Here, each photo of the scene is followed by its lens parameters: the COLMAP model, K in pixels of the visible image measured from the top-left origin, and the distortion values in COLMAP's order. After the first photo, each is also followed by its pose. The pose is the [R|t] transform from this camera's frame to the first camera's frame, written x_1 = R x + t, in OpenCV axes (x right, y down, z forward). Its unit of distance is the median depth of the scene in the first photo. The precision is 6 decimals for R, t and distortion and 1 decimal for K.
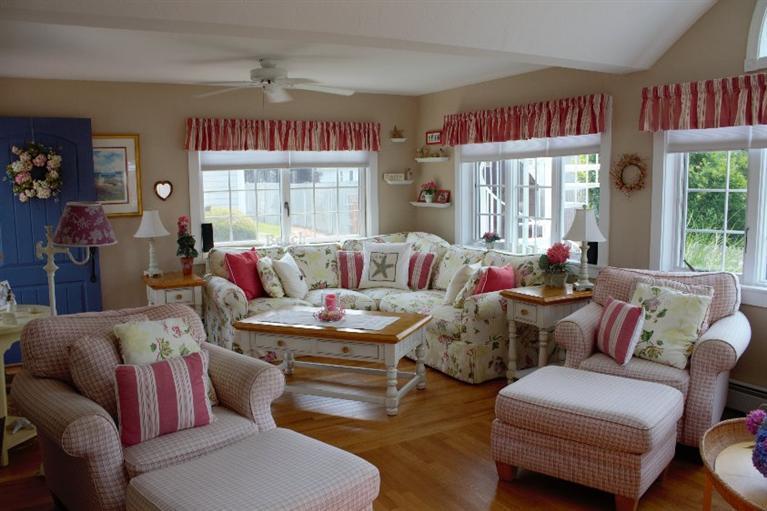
lens RADIAL K [[653.7, 0, 383.5], [0, 653.7, 255.5], [0, 0, 1]] dist [-0.103042, 0.003414]
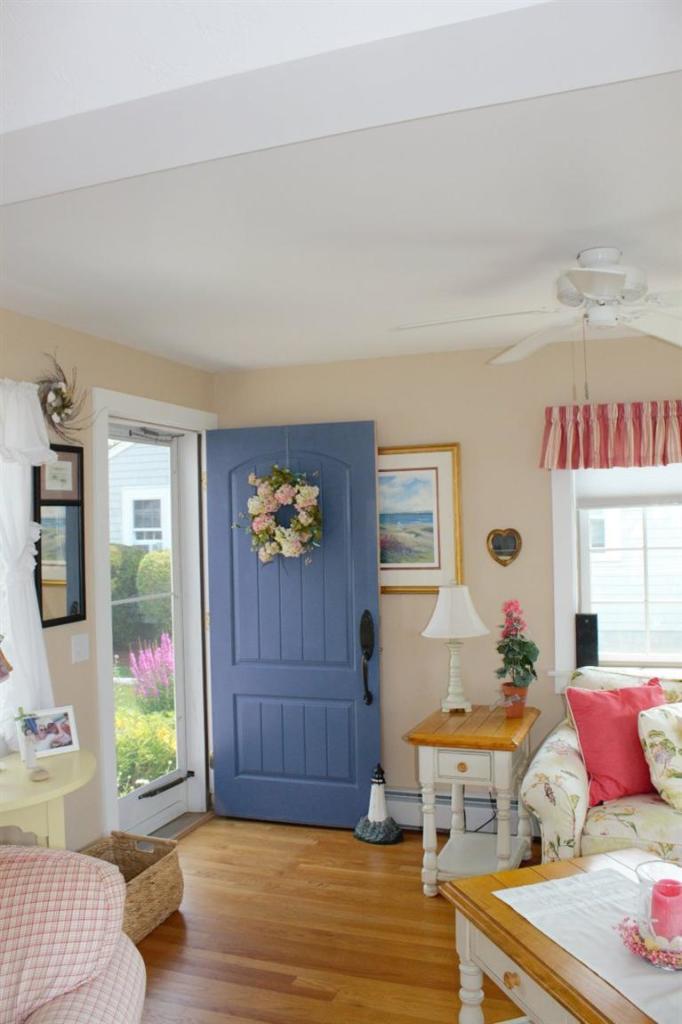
lens RADIAL K [[872.7, 0, 341.0], [0, 872.7, 512.0], [0, 0, 1]] dist [-0.103042, 0.003414]
pose [[0.663459, -0.007032, -0.748179, 0.109185], [-0.073655, 0.994485, -0.074662, -0.069580], [0.744578, 0.104643, 0.659282, 0.452076]]
